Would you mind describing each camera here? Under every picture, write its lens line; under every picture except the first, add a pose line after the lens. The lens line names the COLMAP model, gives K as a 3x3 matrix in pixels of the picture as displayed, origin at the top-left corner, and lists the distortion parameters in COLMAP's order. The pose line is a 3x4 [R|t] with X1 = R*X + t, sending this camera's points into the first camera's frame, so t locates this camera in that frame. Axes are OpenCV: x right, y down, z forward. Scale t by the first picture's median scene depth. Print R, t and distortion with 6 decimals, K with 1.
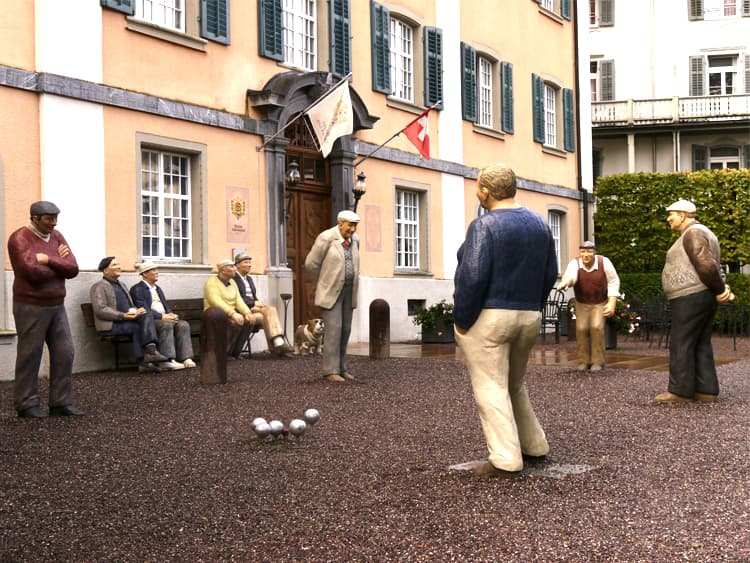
lens RADIAL K [[1606.2, 0, 375.0], [0, 1606.2, 281.5], [0, 0, 1]] dist [-0.013466, 0.038054]
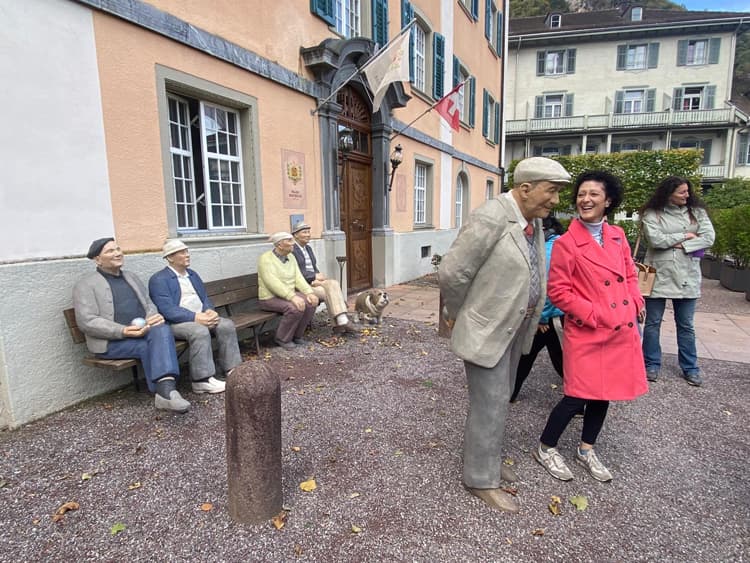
lens RADIAL K [[625.7, 0, 375.4], [0, 625.7, 331.4], [0, 0, 1]] dist [0.058212, -0.009136]
pose [[0.999135, -0.009116, 0.040573, -0.054154], [0.001467, 0.982798, 0.184680, -0.021991], [-0.041559, -0.184461, 0.981961, 0.624468]]
